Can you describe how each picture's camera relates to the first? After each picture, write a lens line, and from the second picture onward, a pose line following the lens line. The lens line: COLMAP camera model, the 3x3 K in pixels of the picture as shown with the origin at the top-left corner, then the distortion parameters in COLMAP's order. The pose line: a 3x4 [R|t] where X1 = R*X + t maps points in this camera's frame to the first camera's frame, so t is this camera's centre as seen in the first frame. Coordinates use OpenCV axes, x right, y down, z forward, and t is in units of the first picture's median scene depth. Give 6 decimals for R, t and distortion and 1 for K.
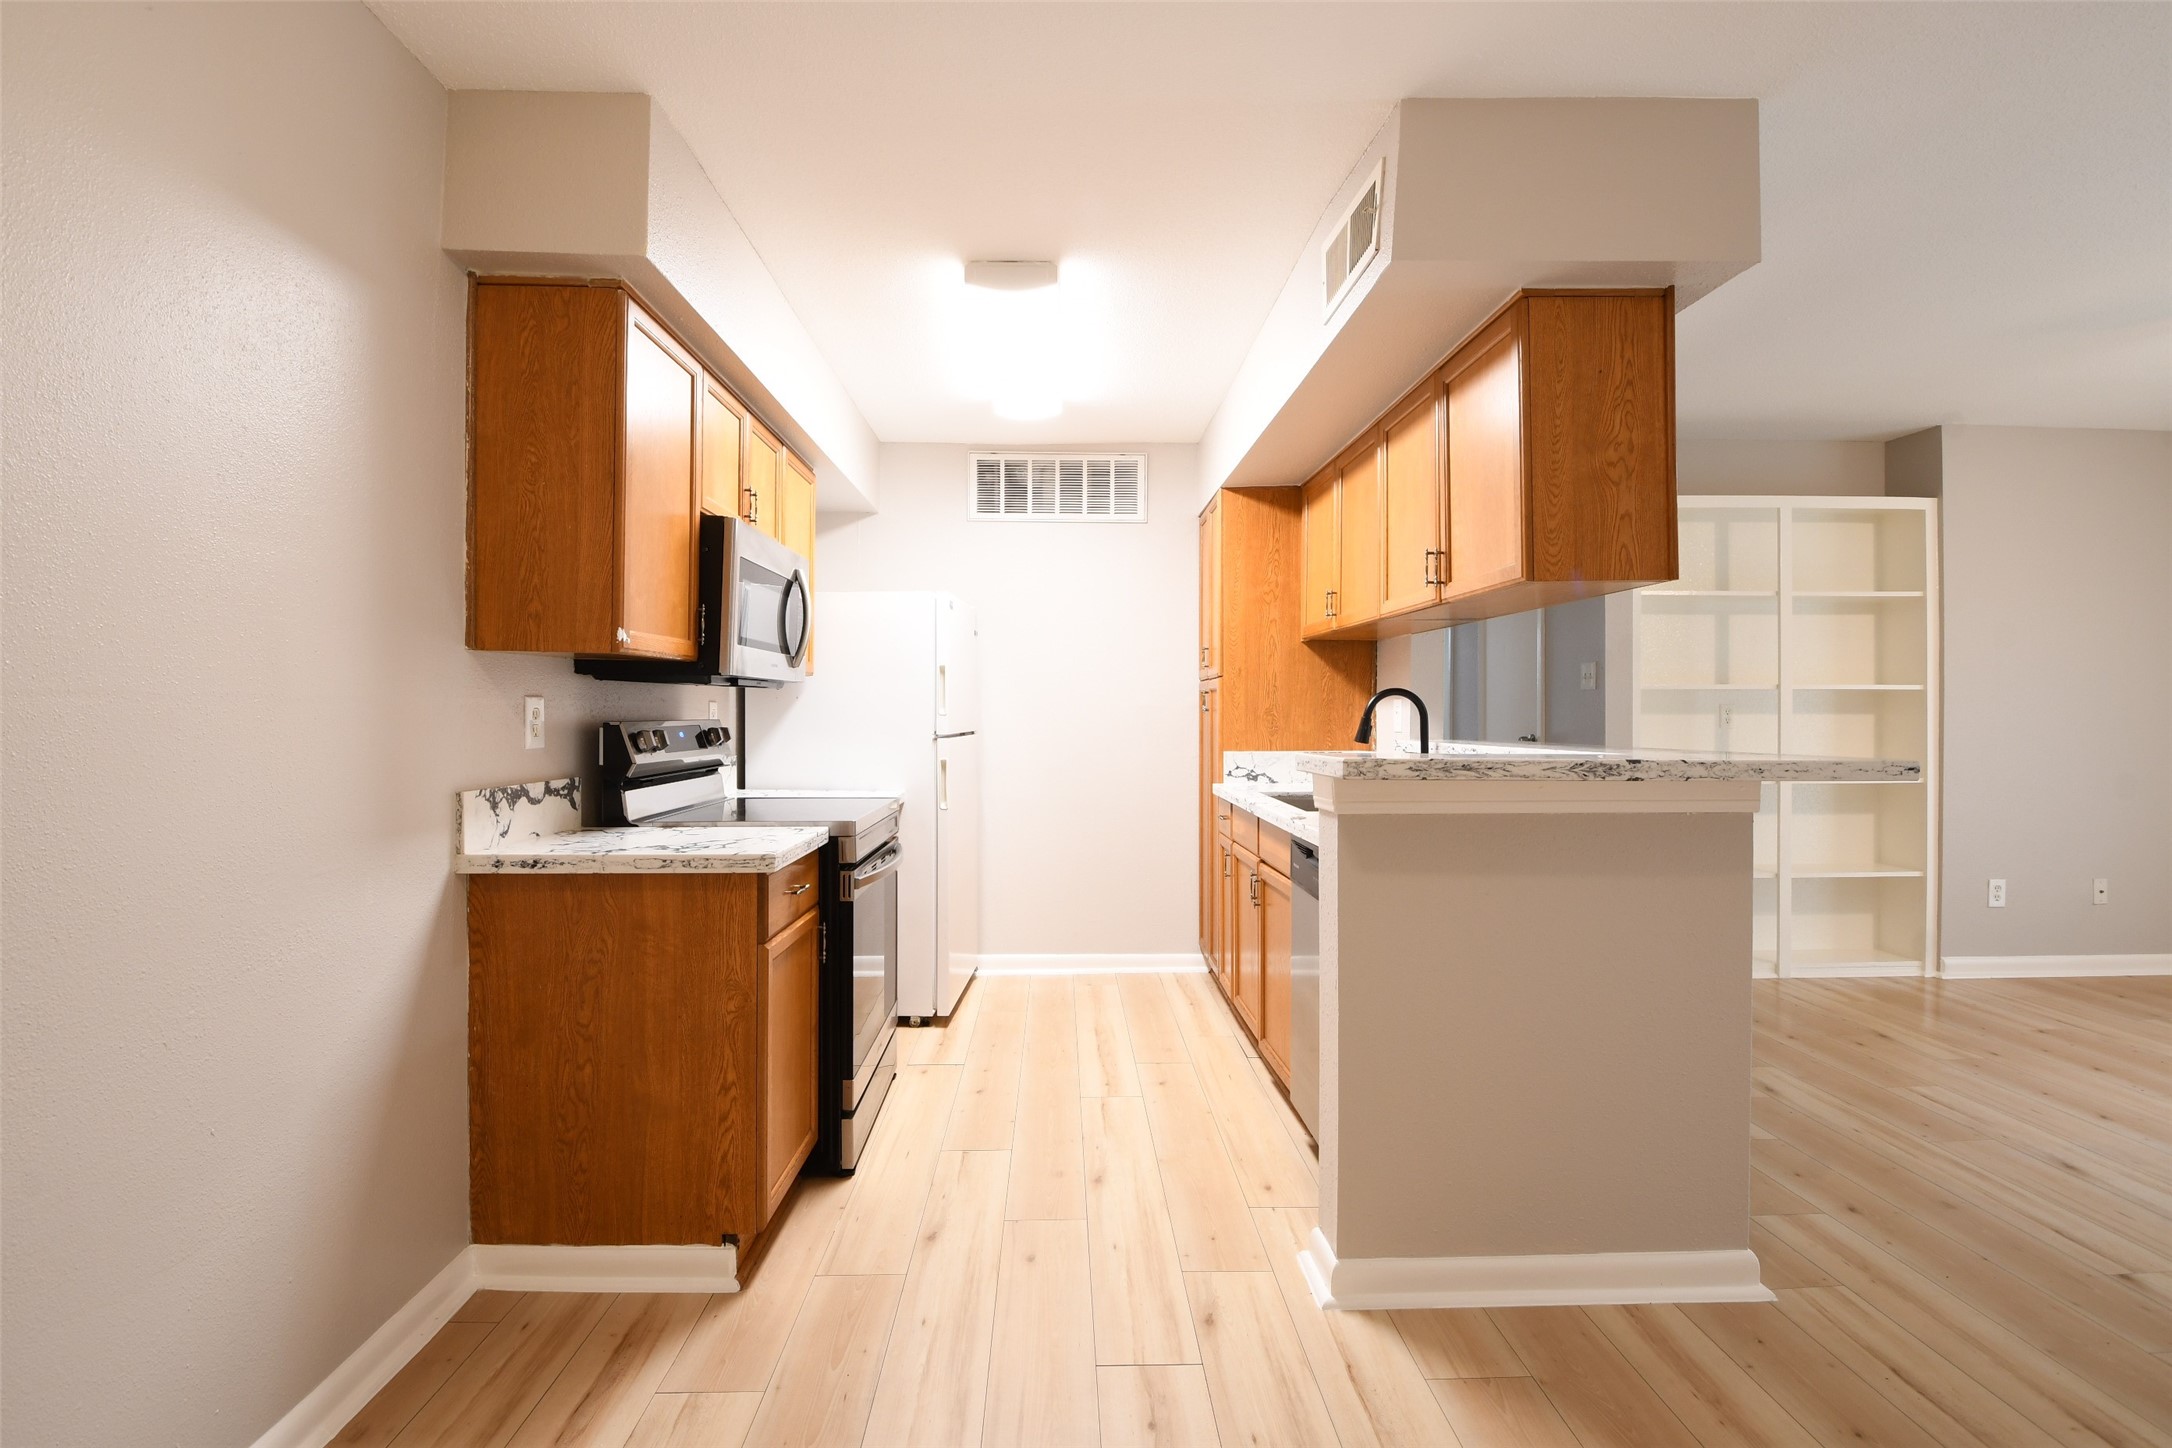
lens RADIAL K [[1008.5, 0, 1069.7], [0, 1008.5, 713.5], [0, 0, 1]] dist [0.009395, -0.024969]
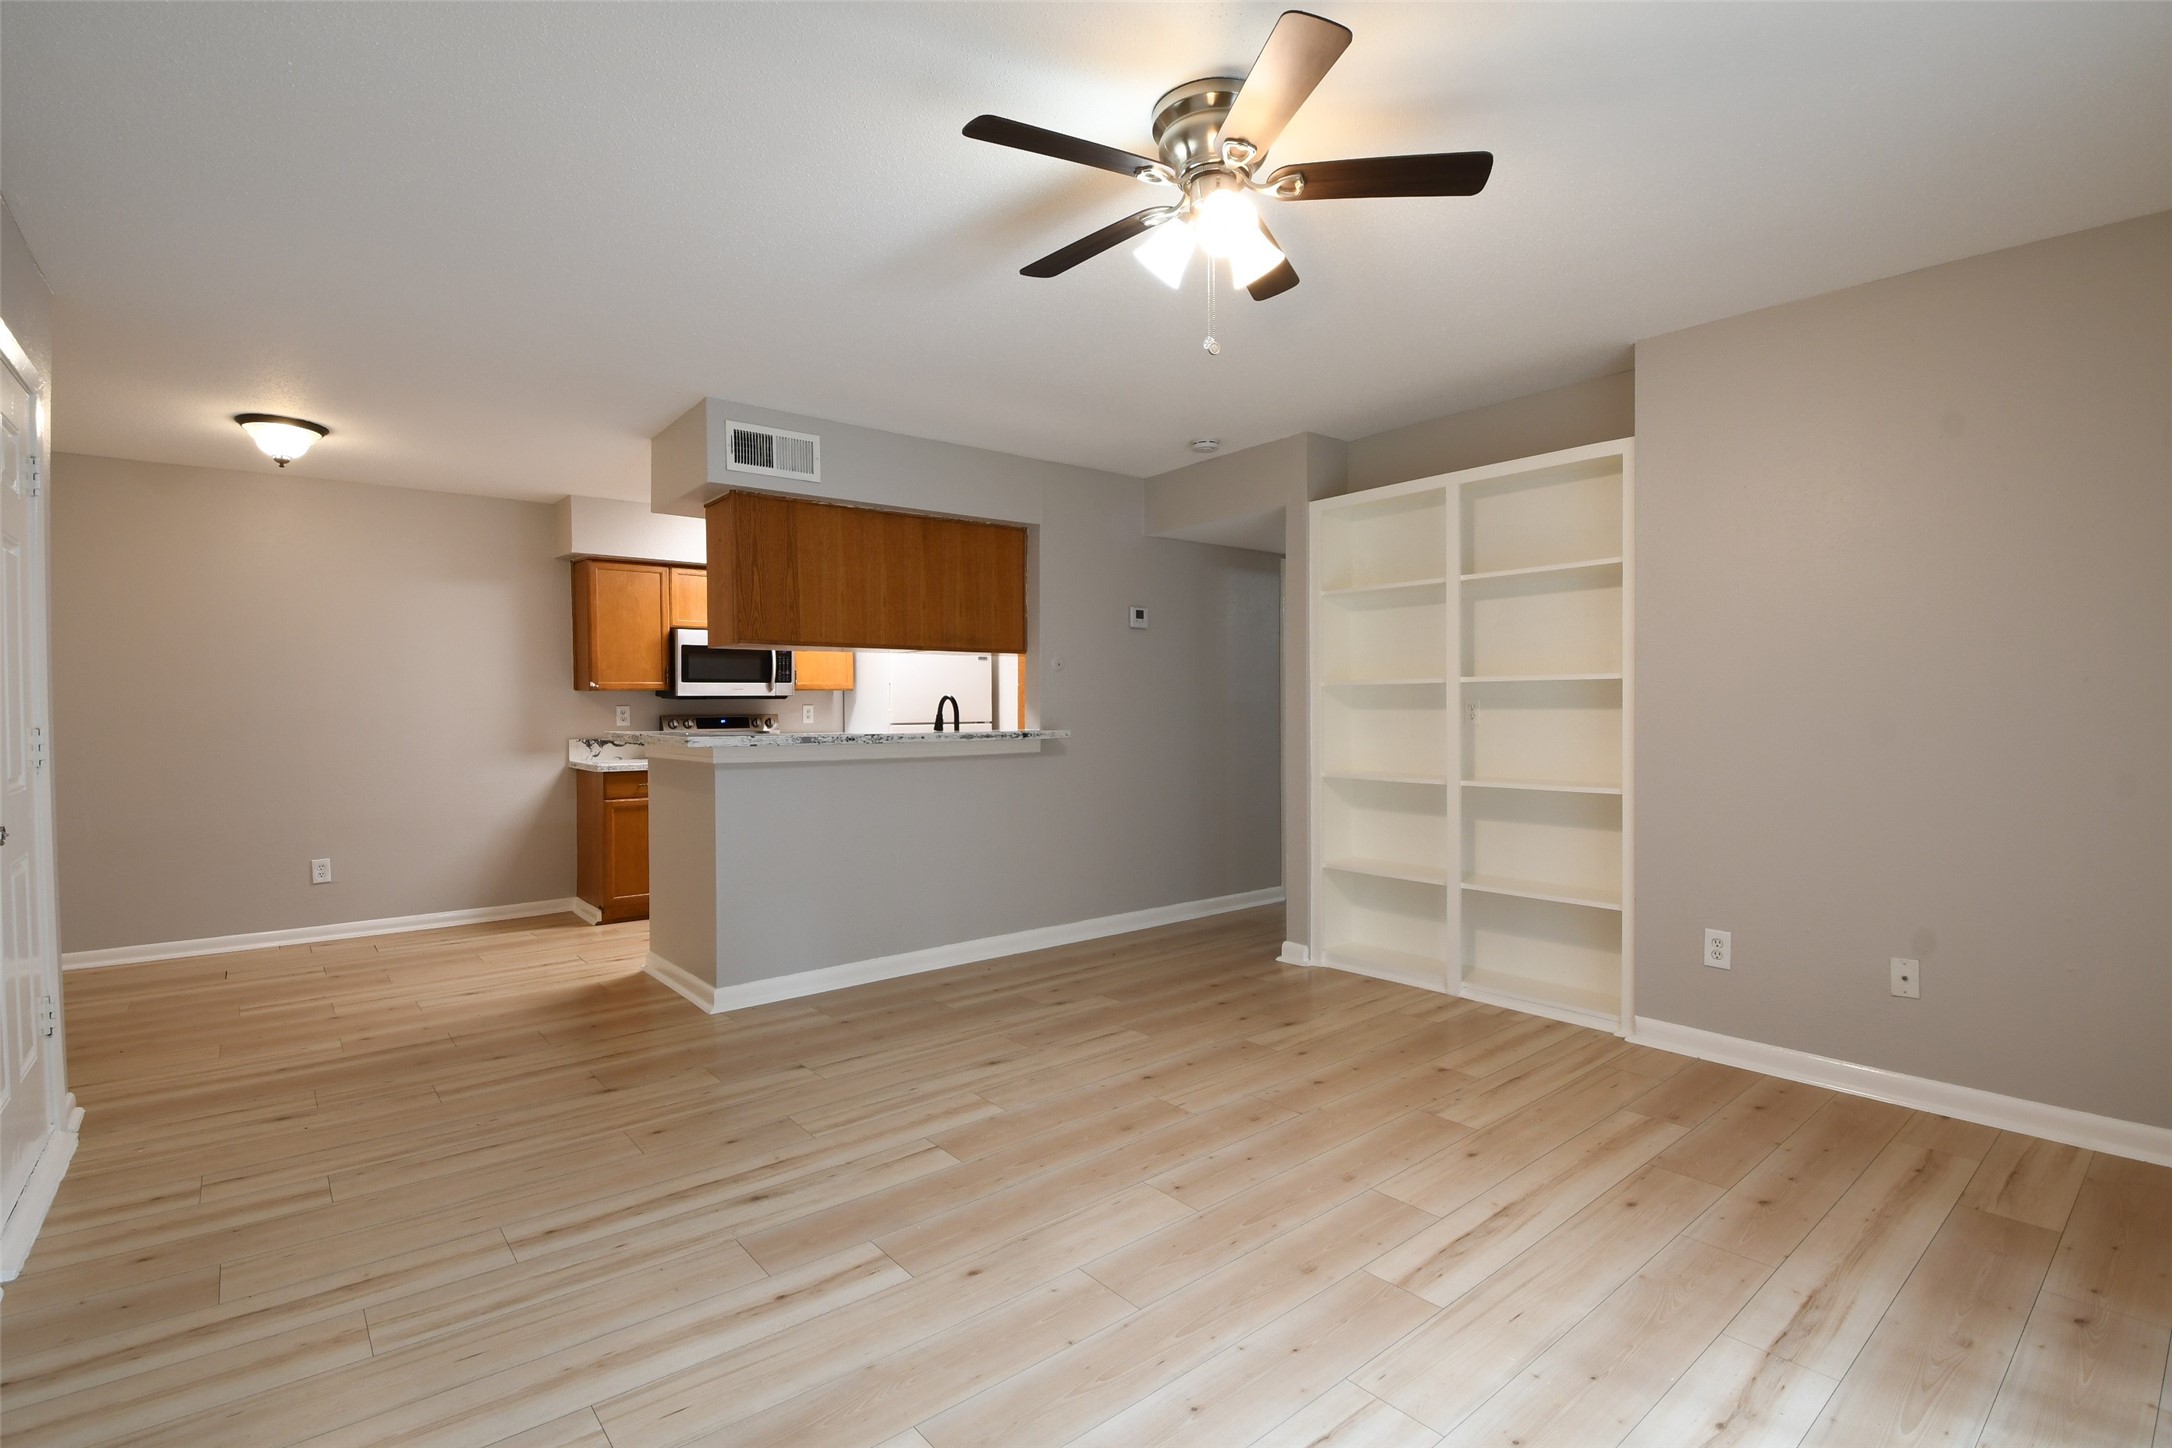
lens RADIAL K [[1008.5, 0, 1069.7], [0, 1008.5, 713.5], [0, 0, 1]] dist [0.009395, -0.024969]
pose [[0.617608, 0.001183, -0.786485, 1.343661], [0.005538, 0.999968, 0.005853, -0.003521], [0.786466, -0.007971, 0.617582, 0.167655]]
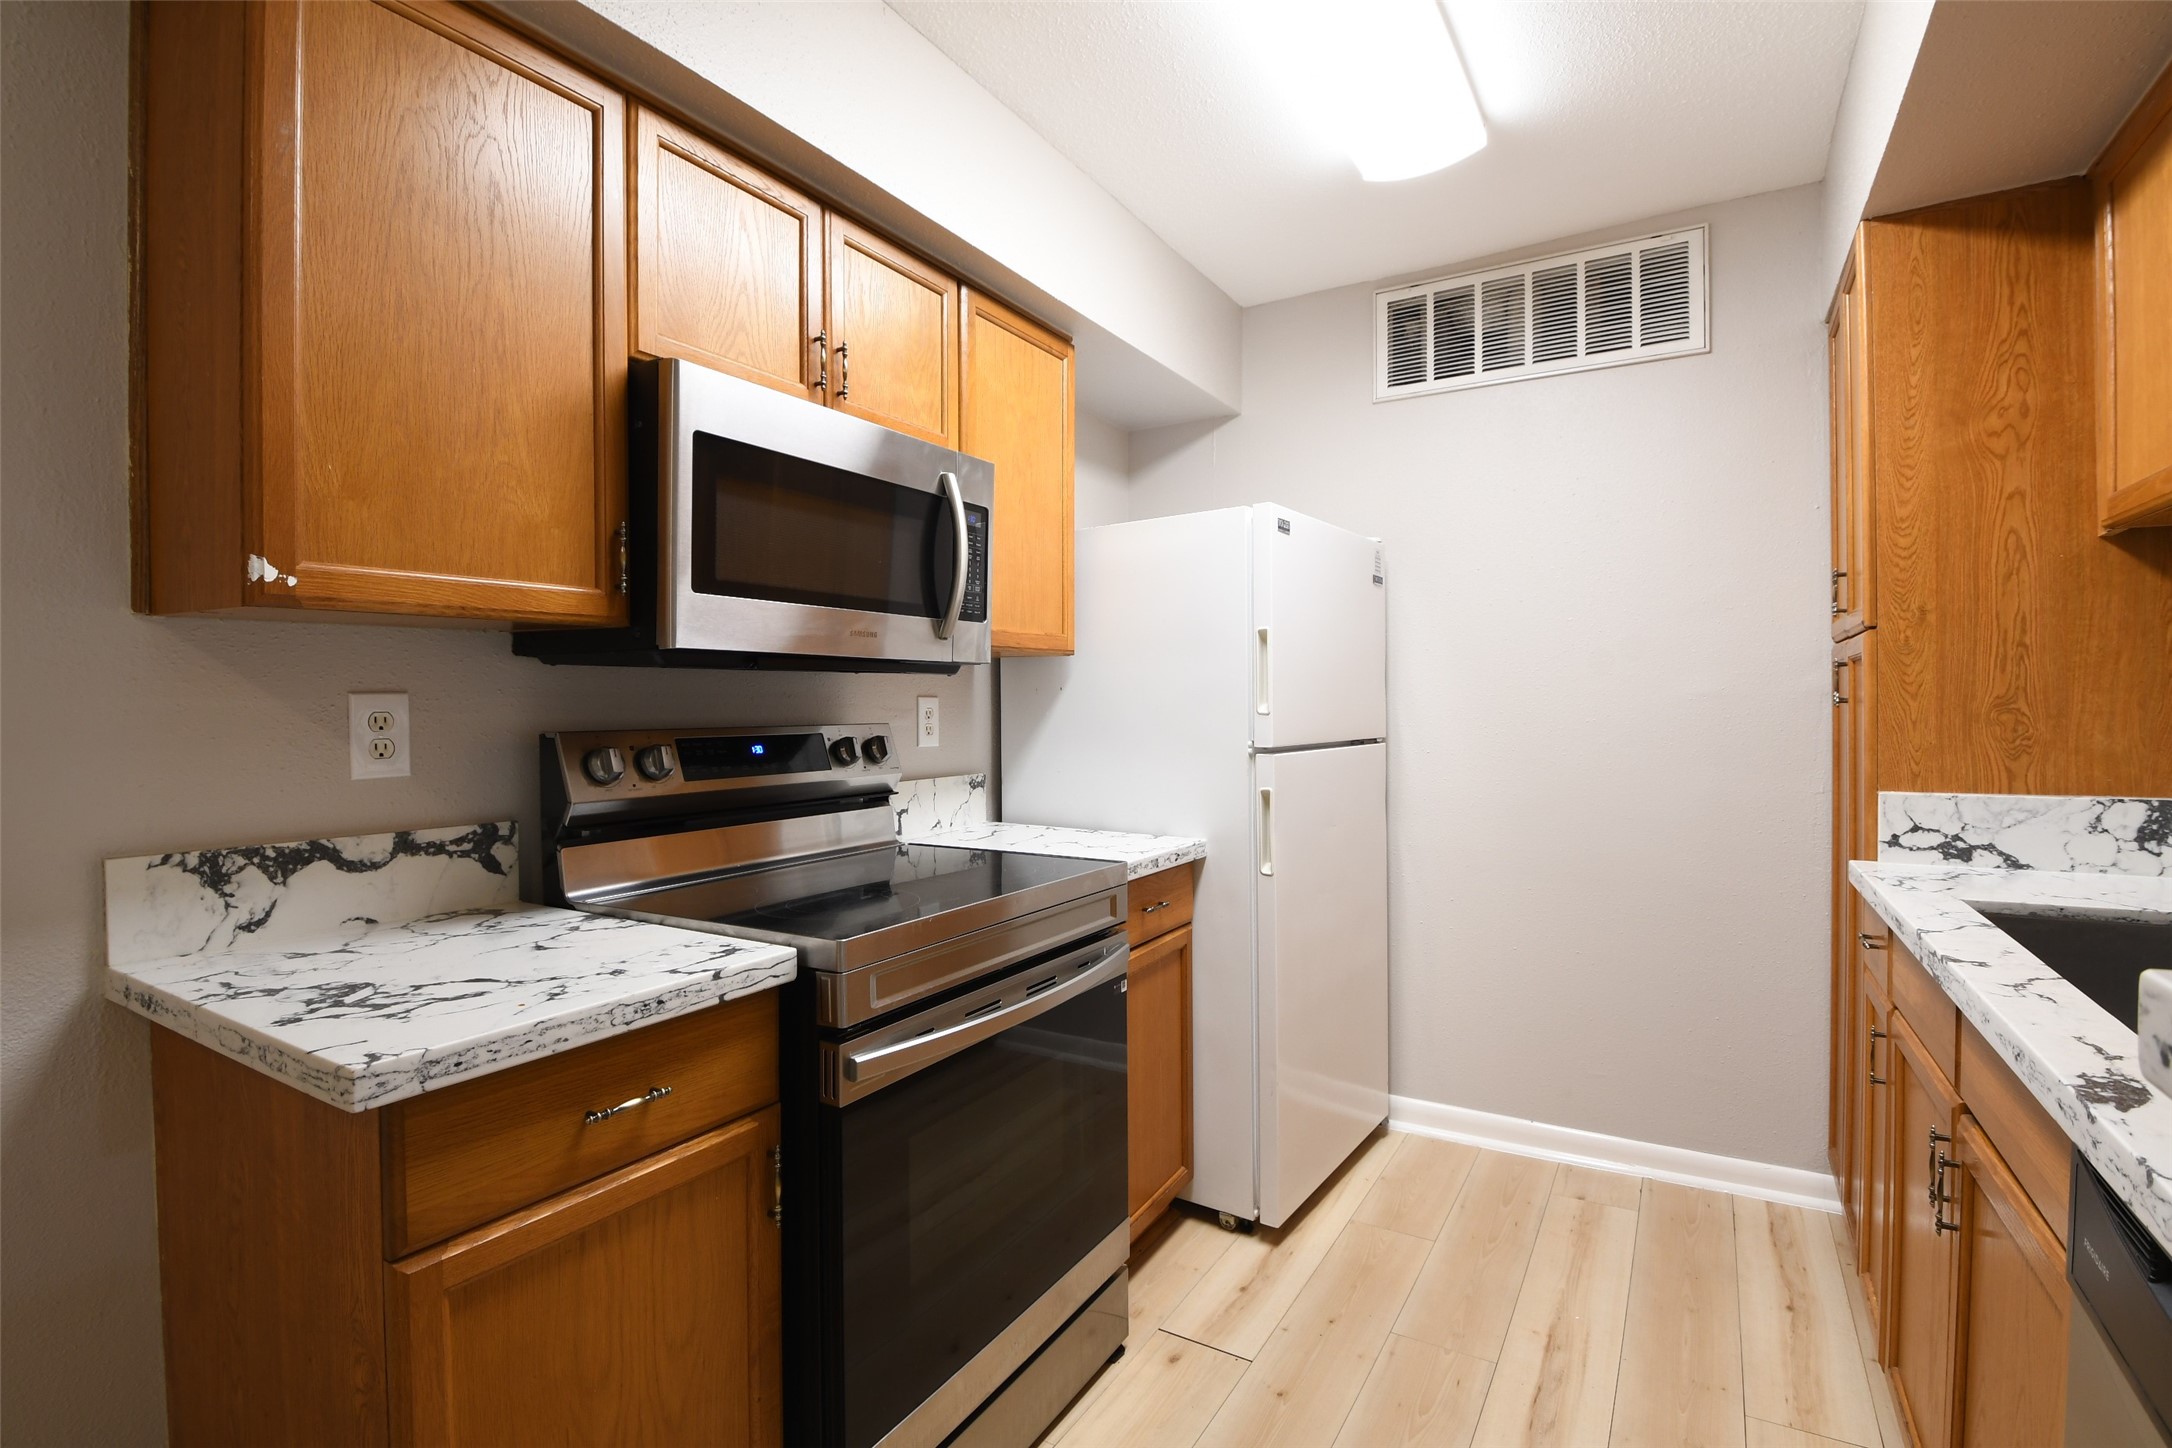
lens RADIAL K [[1008.5, 0, 1069.7], [0, 1008.5, 713.5], [0, 0, 1]] dist [0.009395, -0.024969]
pose [[0.843085, -0.002621, -0.537773, 0.088106], [0.007146, 0.999954, 0.006328, -0.003092], [0.537732, -0.009178, 0.843066, 0.417767]]
